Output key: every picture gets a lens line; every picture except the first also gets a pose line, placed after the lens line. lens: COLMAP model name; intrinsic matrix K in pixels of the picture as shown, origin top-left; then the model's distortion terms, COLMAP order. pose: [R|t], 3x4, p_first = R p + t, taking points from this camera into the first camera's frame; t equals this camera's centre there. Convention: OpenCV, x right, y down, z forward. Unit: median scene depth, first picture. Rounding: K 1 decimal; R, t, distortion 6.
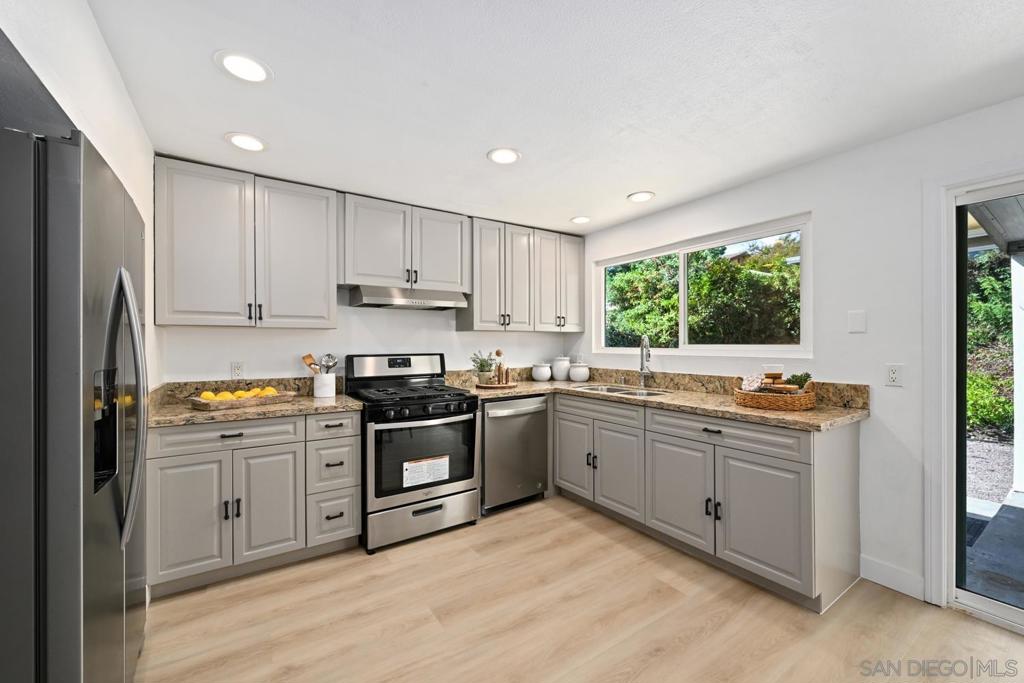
lens RADIAL K [[402.2, 0, 513.1], [0, 402.2, 346.1], [0, 0, 1]] dist [0.001927, 0.000142]
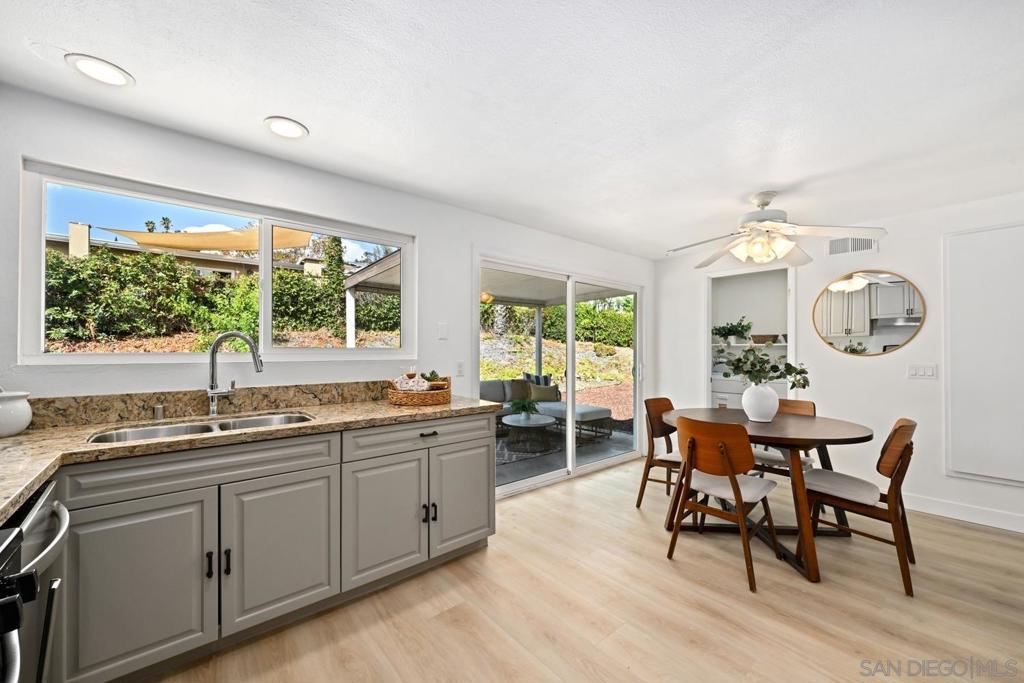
lens RADIAL K [[402.2, 0, 513.1], [0, 402.2, 346.1], [0, 0, 1]] dist [0.001927, 0.000142]
pose [[-0.107836, 0.009942, 0.994119, -0.401846], [0.002256, 0.999950, -0.009756, 0.002421], [-0.994166, 0.001191, -0.107853, 0.702054]]
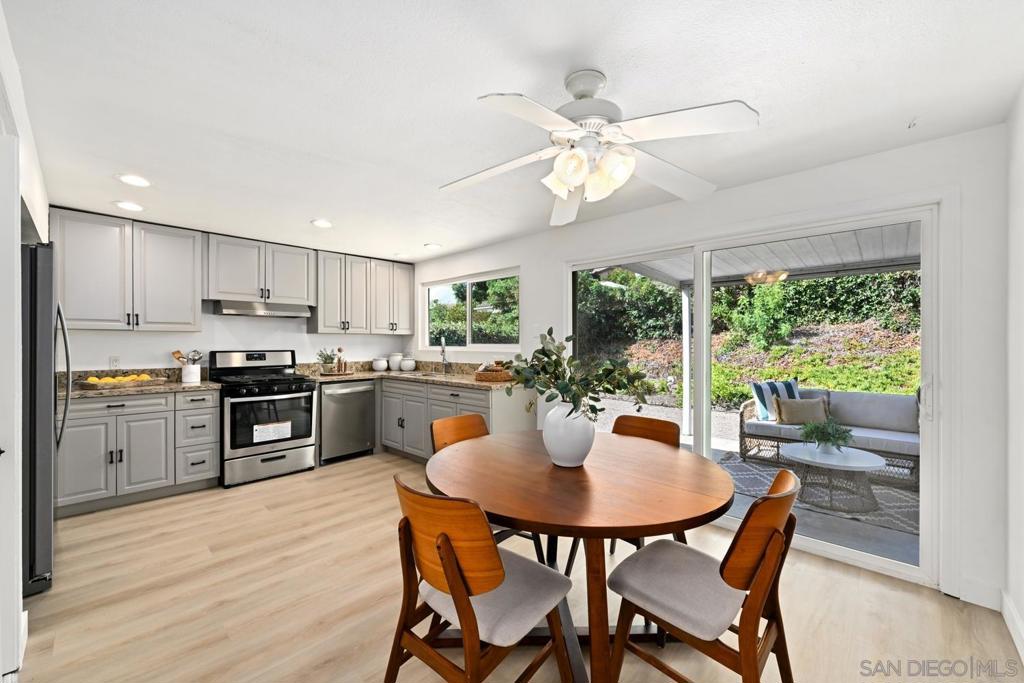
lens RADIAL K [[403.4, 0, 515.2], [0, 403.4, 343.6], [0, 0, 1]] dist [-0.000235, -0.000075]
pose [[0.973875, 0.002265, 0.227075, 0.278420], [-0.001227, 0.999988, -0.004709, 0.002230], [-0.227083, 0.004308, 0.973866, -0.556140]]
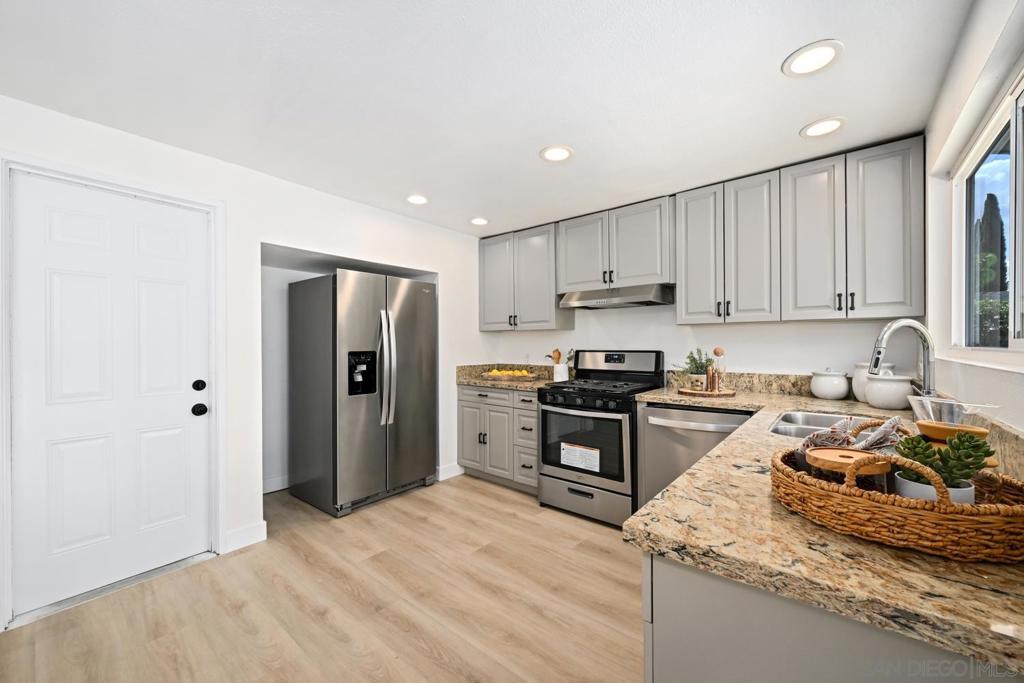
lens RADIAL K [[403.4, 0, 515.2], [0, 403.4, 343.6], [0, 0, 1]] dist [-0.000235, -0.000075]
pose [[0.282474, 0.007802, -0.959243, 0.730217], [0.002154, 0.999959, 0.008768, -0.008019], [0.959273, -0.004543, 0.282445, 0.484634]]
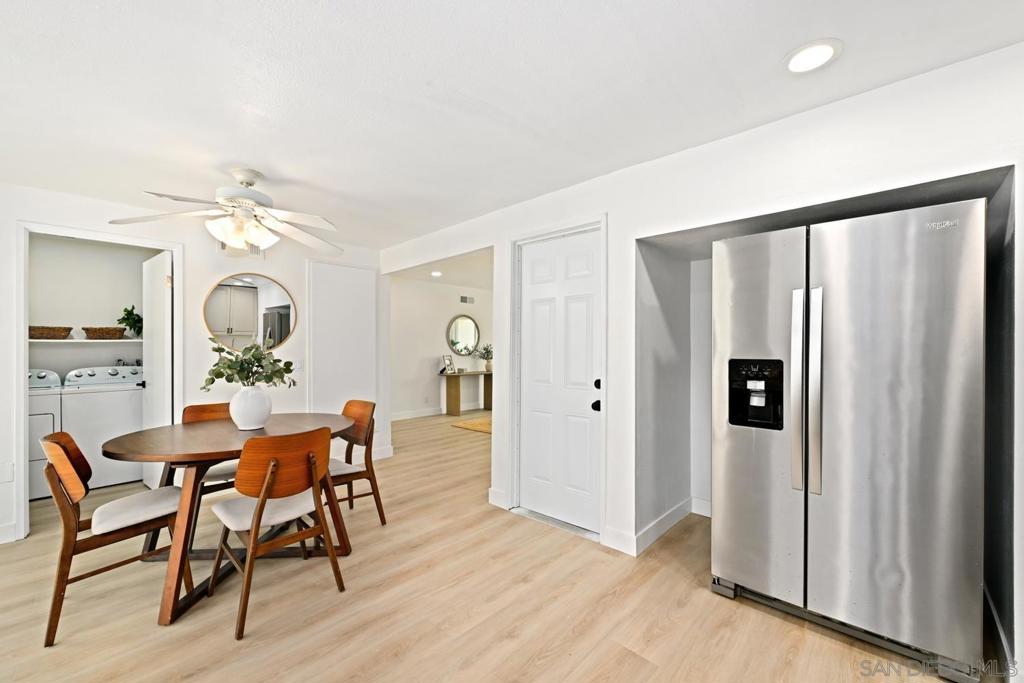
lens RADIAL K [[396.6, 0, 516.0], [0, 396.6, 352.9], [0, 0, 1]] dist [-0.000413, -0.000281]
pose [[-0.973505, -0.001956, -0.228658, 0.137541], [-0.003315, 0.999979, 0.005559, 0.007133], [0.228642, 0.006170, -0.973491, 0.954036]]
